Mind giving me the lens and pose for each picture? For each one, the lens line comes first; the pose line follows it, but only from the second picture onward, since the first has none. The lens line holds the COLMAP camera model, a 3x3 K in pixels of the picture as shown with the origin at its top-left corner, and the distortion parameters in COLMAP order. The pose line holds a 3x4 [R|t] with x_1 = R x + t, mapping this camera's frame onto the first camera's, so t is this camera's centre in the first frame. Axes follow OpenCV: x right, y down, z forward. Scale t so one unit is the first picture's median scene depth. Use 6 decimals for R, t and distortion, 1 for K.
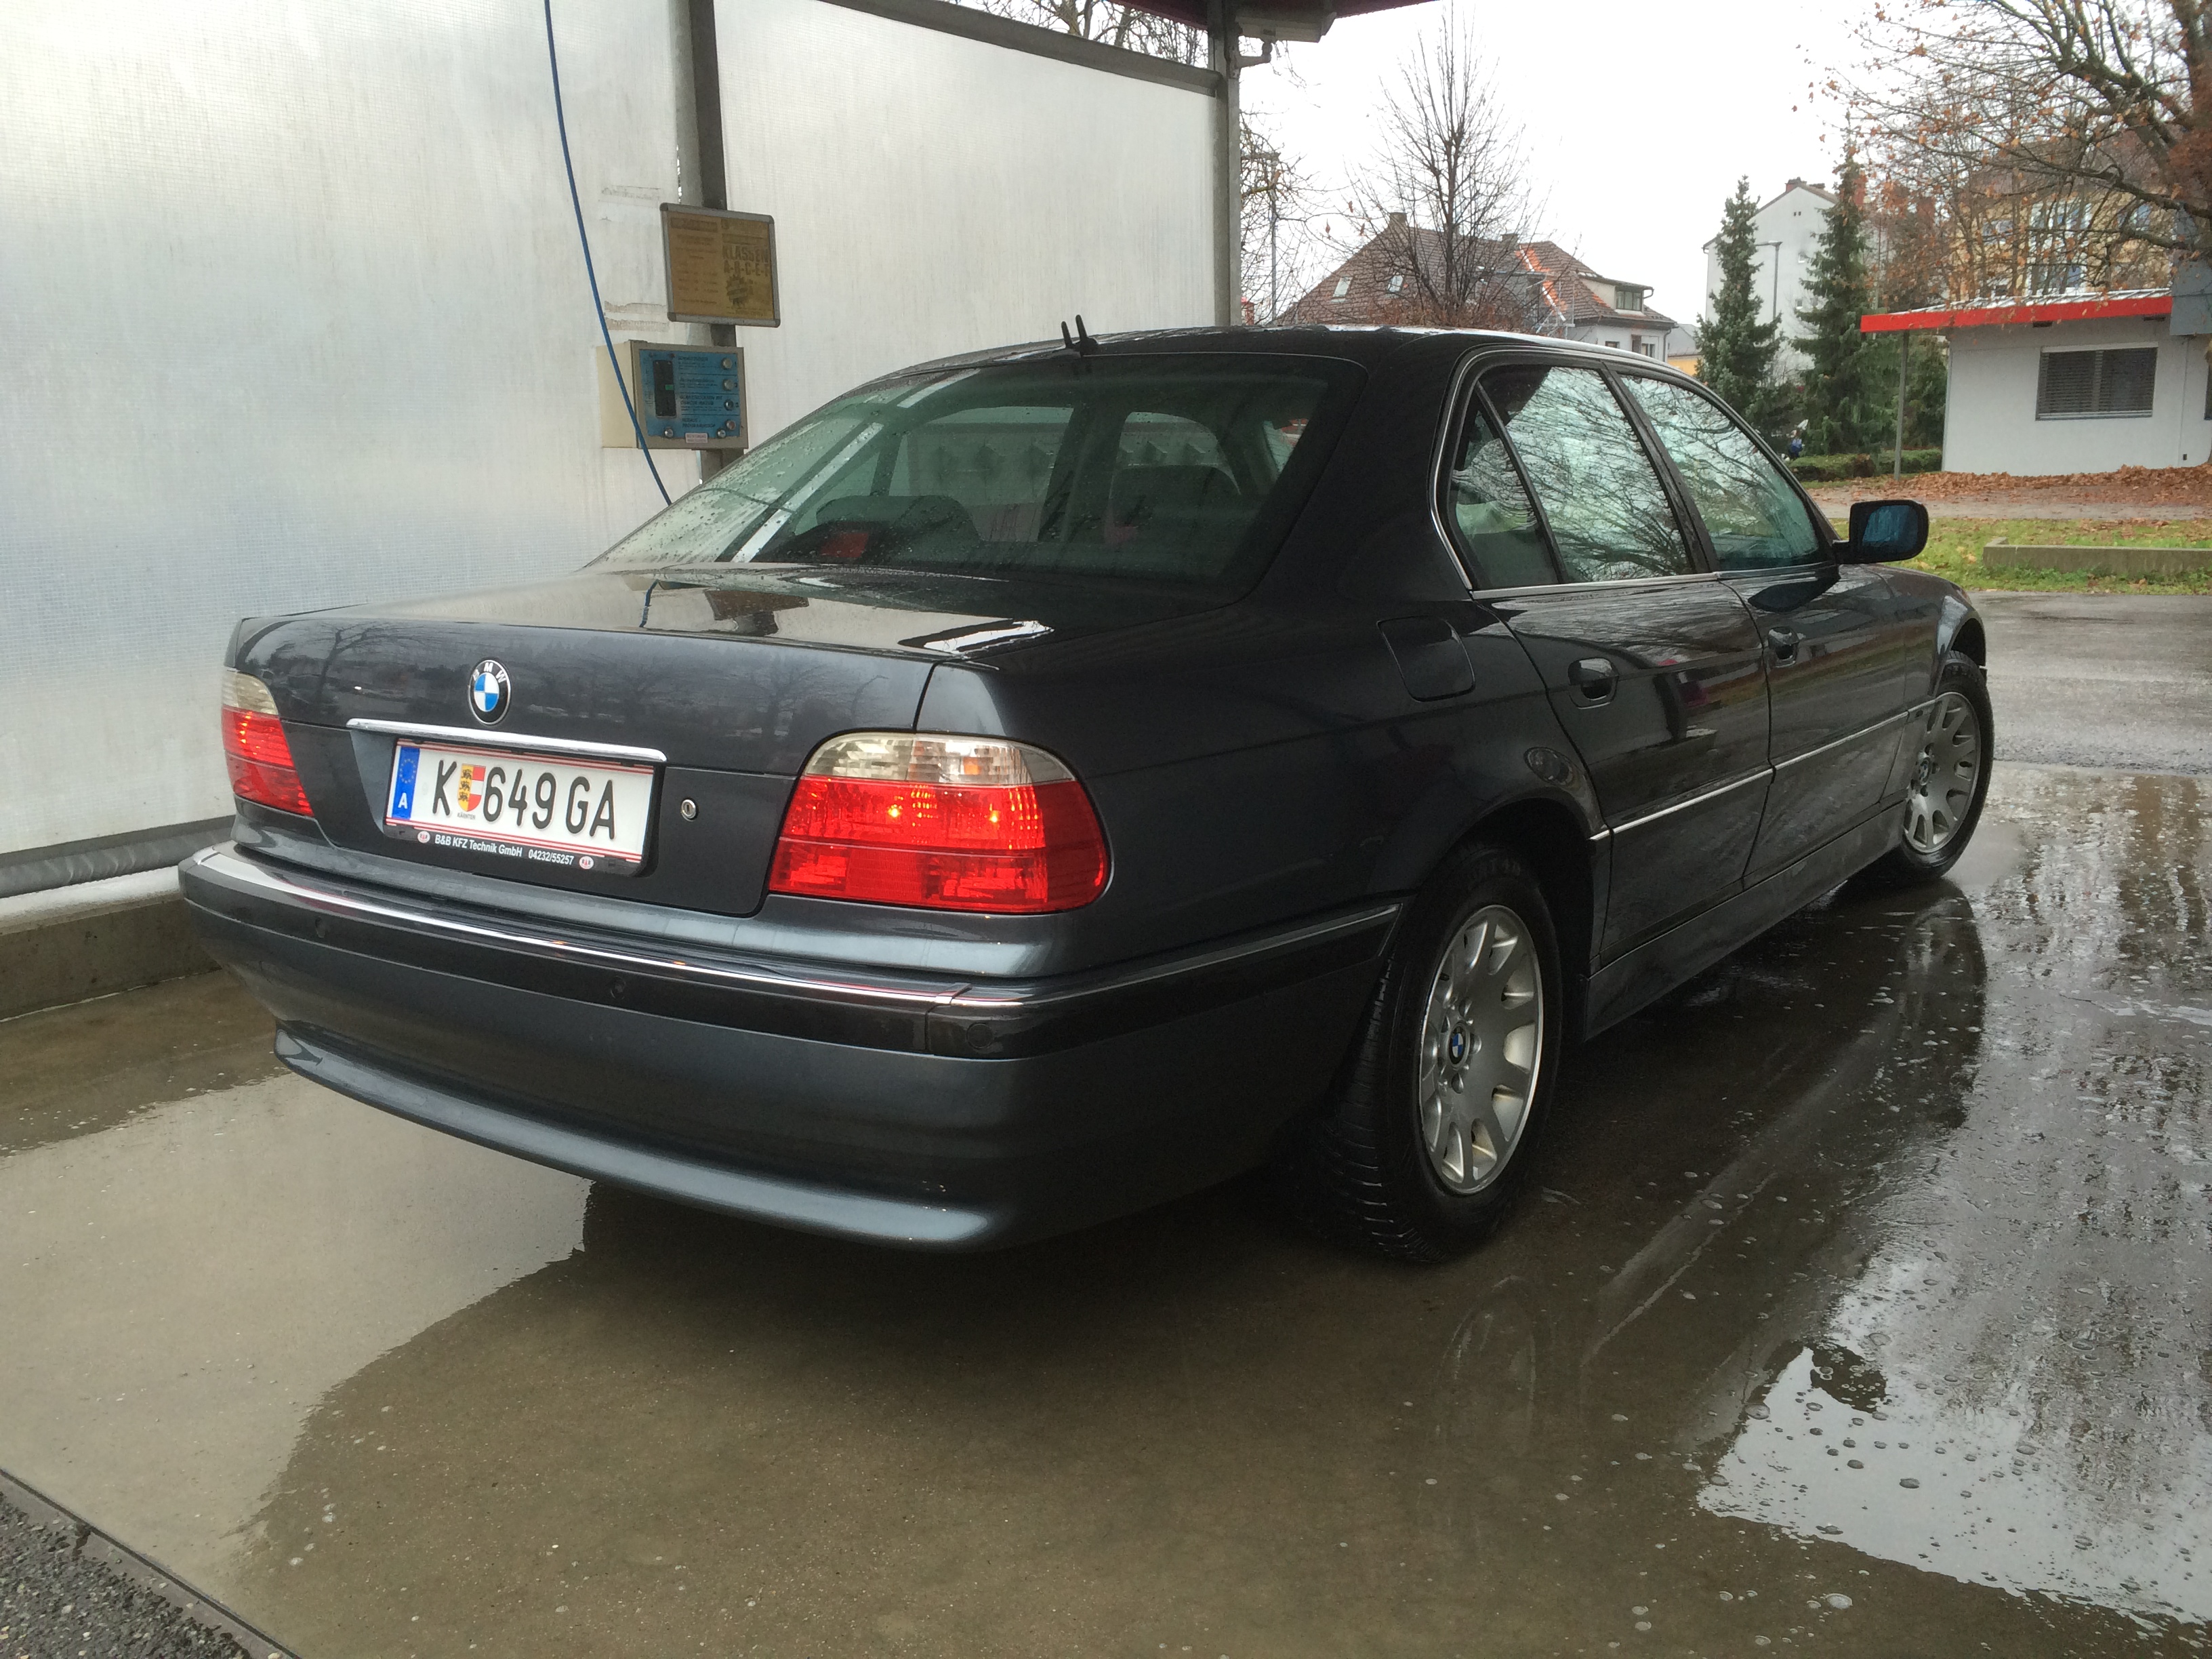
lens RADIAL K [[1900.4, 0, 1094.7], [0, 1900.4, 803.0], [0, 0, 1]] dist [0.085421, -0.106026]
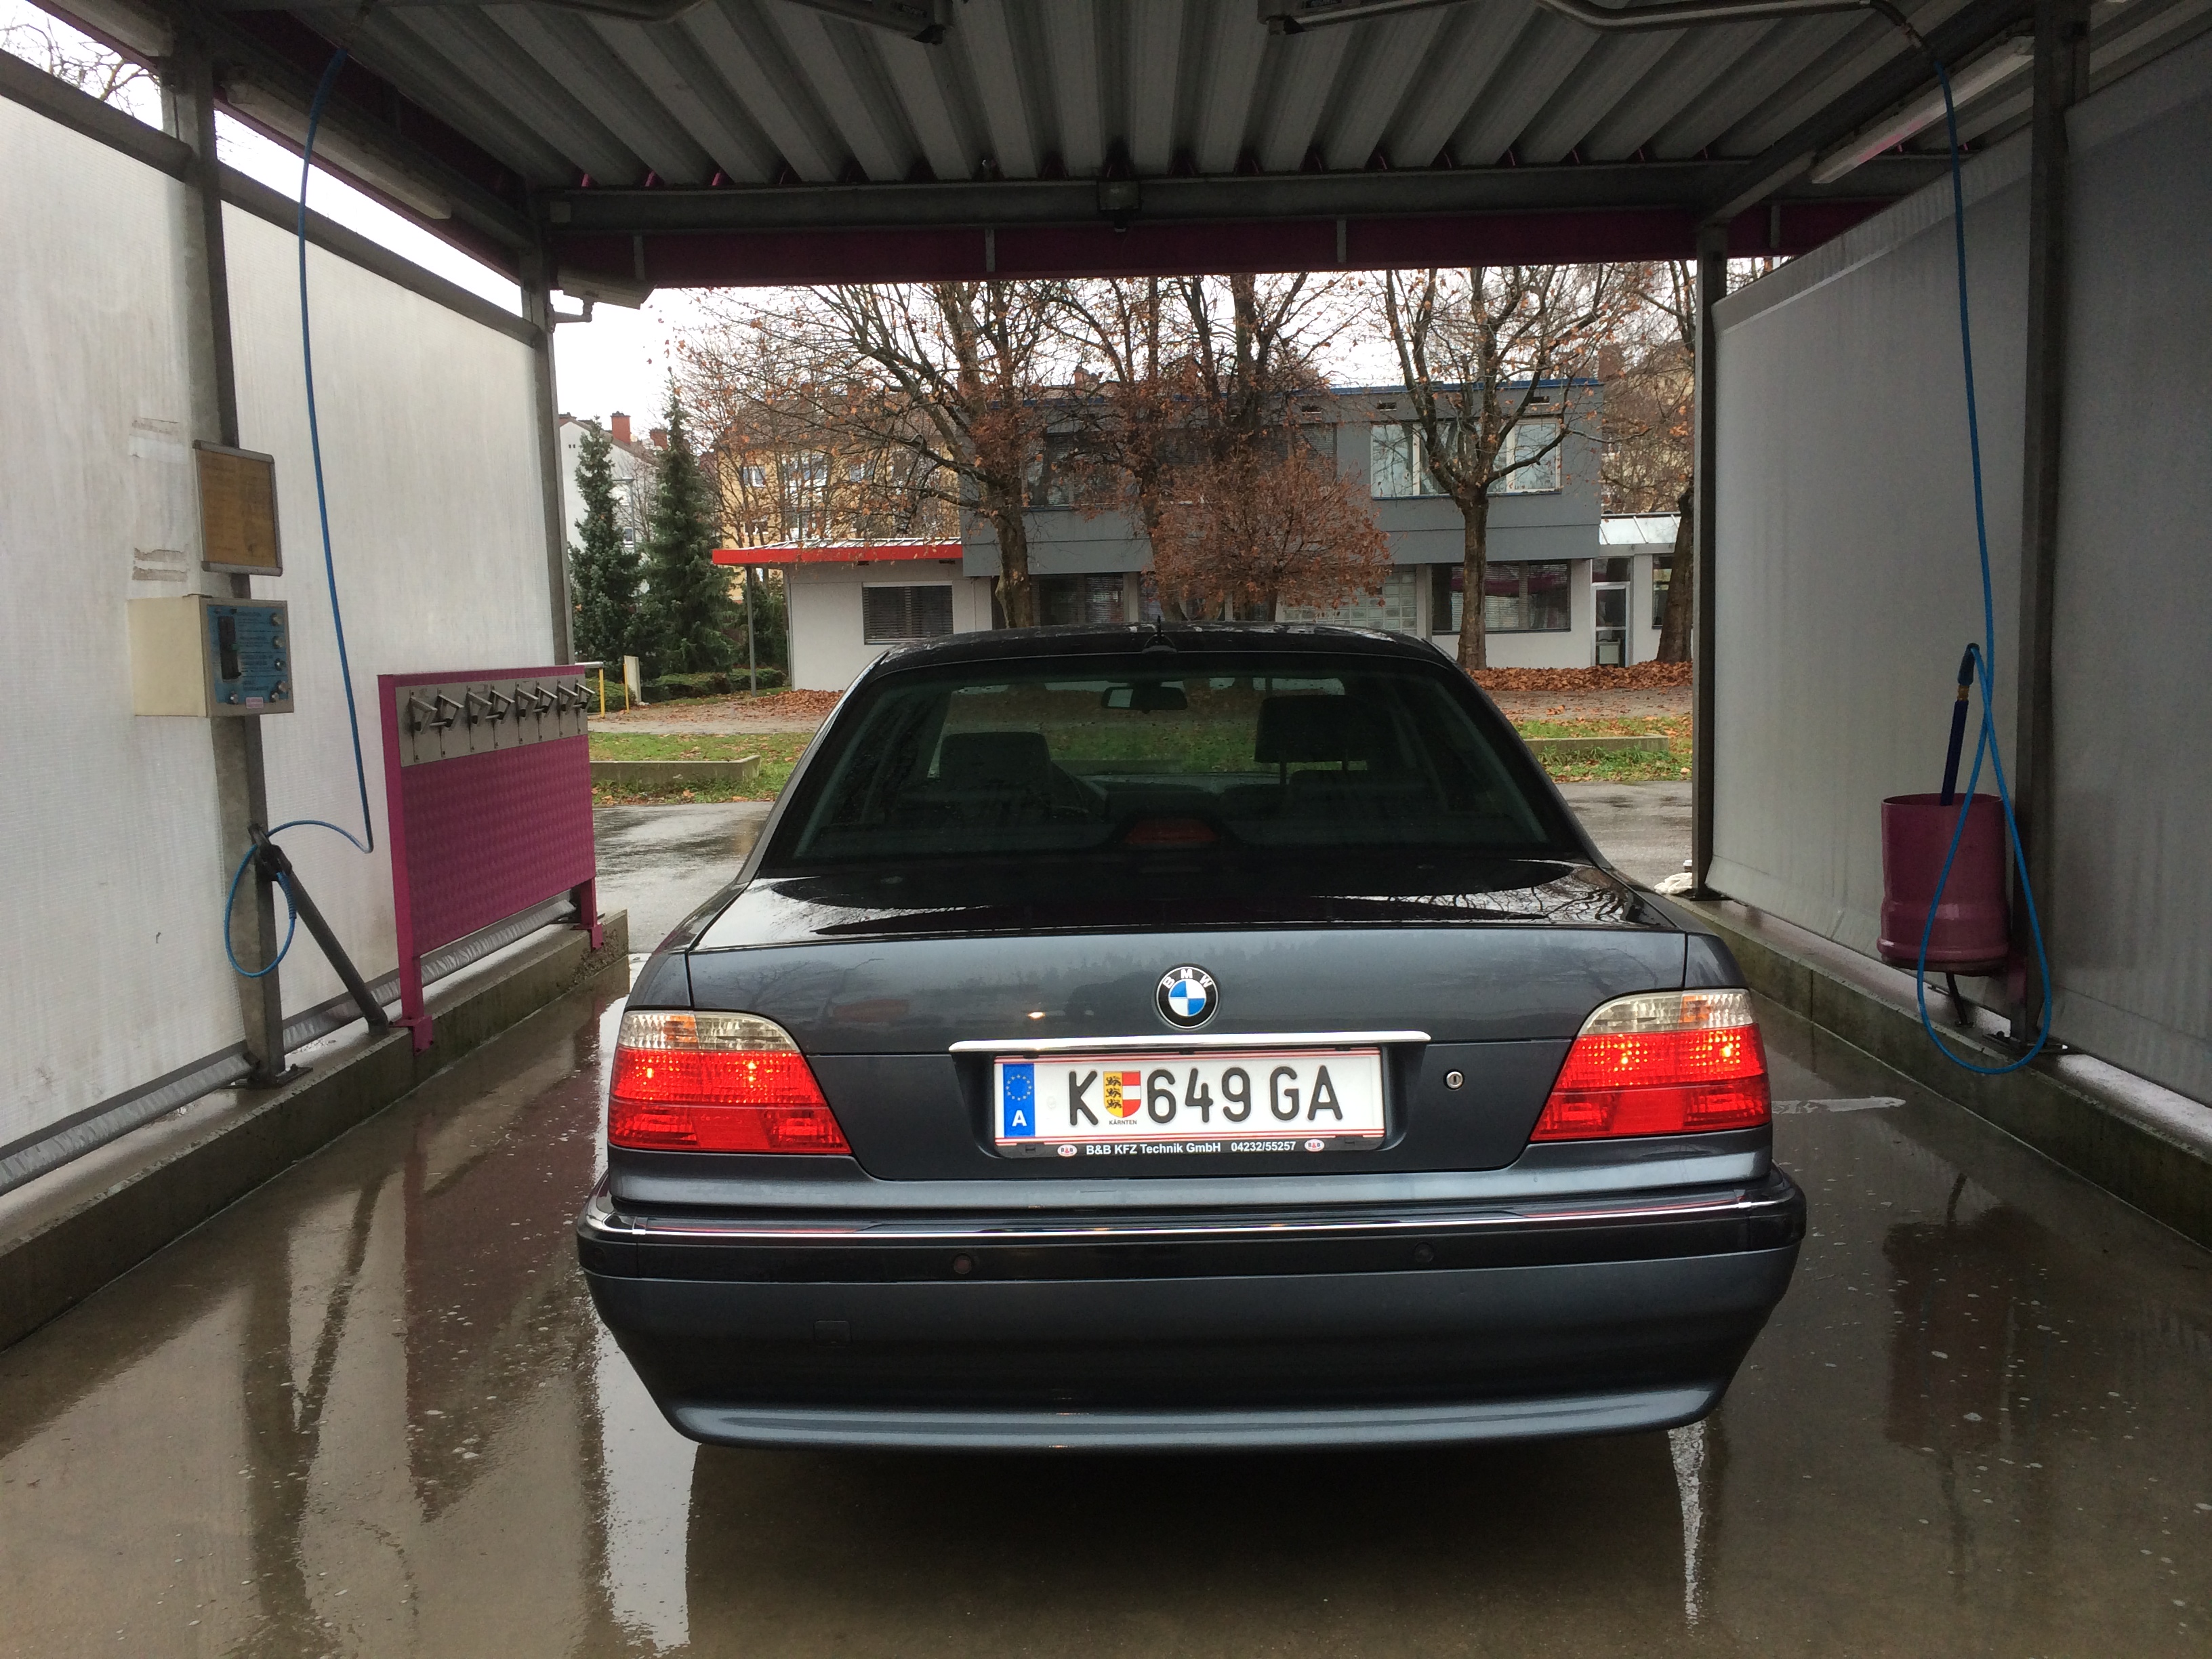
lens RADIAL K [[1900.4, 0, 1094.7], [0, 1900.4, 803.0], [0, 0, 1]] dist [0.085421, -0.106026]
pose [[0.807326, -0.046874, 0.588241, -0.930396], [0.109919, 0.991339, -0.071863, -0.090690], [-0.579778, 0.122676, 0.805487, 0.170977]]
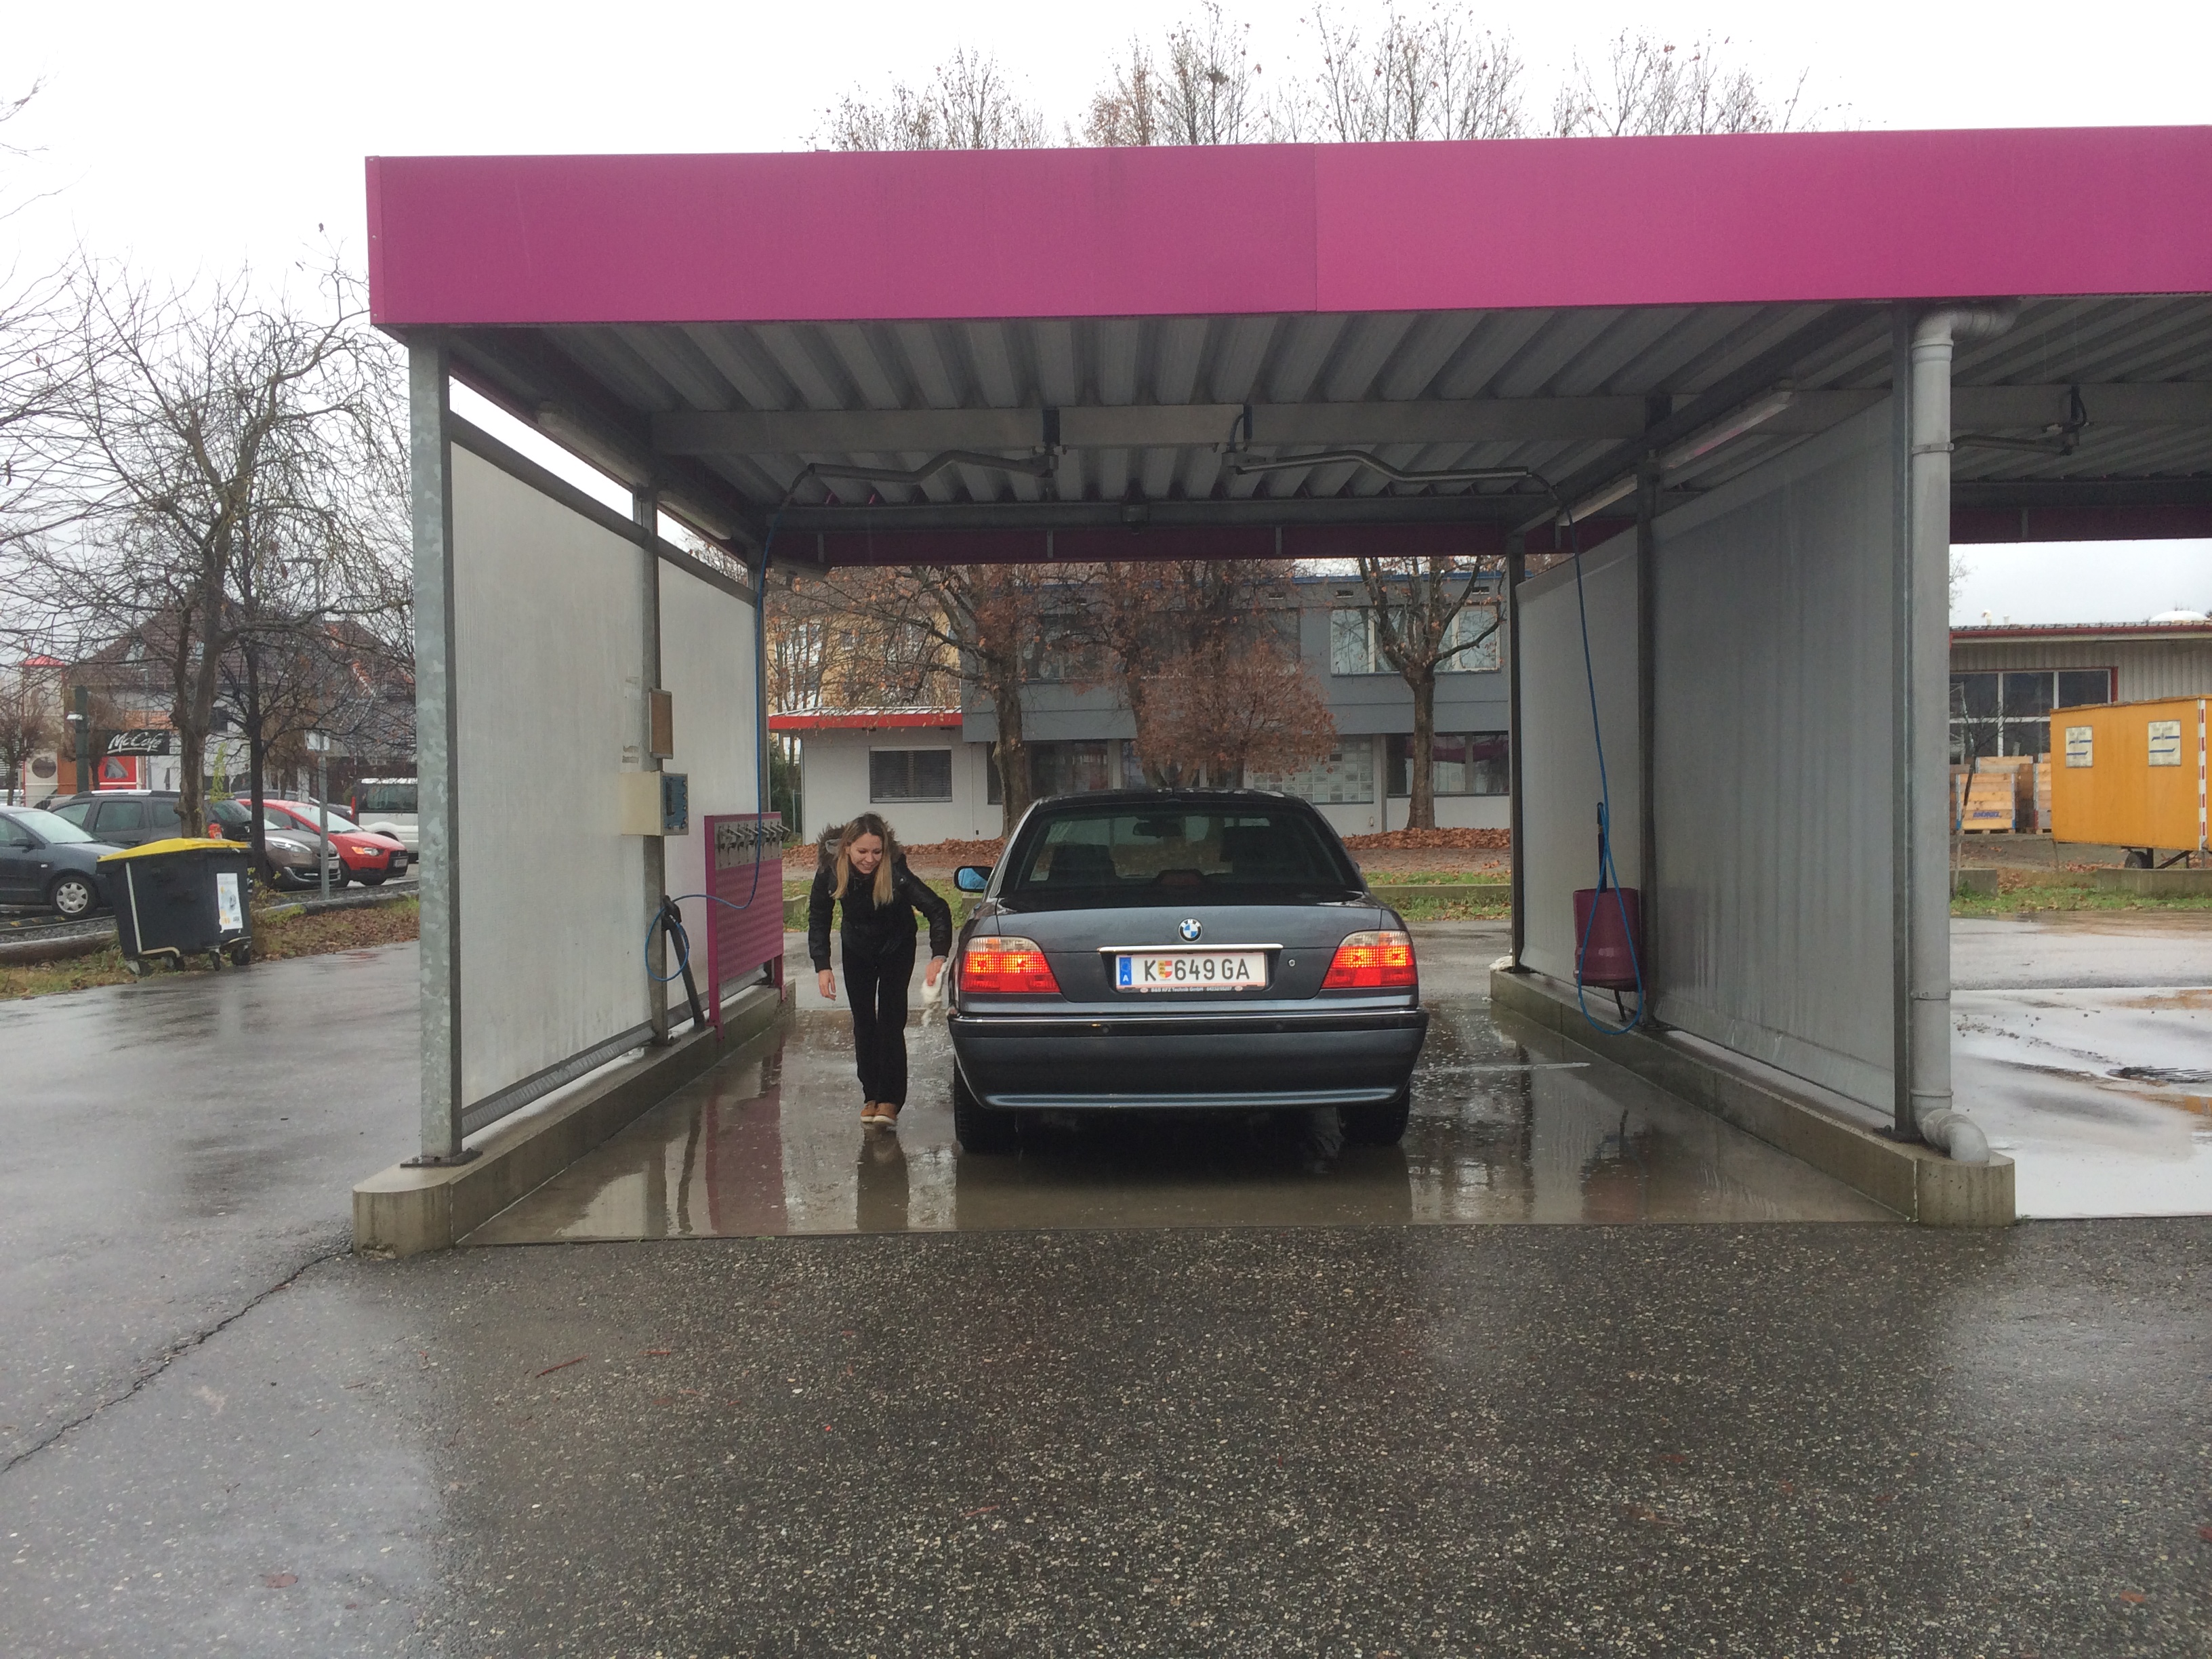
lens RADIAL K [[1946.3, 0, 1106.0], [0, 1946.3, 829.5], [0, 0, 1]] dist [0.263498, -1.027582]
pose [[0.795015, -0.000371, 0.606590, -2.038574], [0.107064, 0.984386, -0.139719, 0.170967], [-0.597067, 0.176023, 0.782641, -1.107489]]
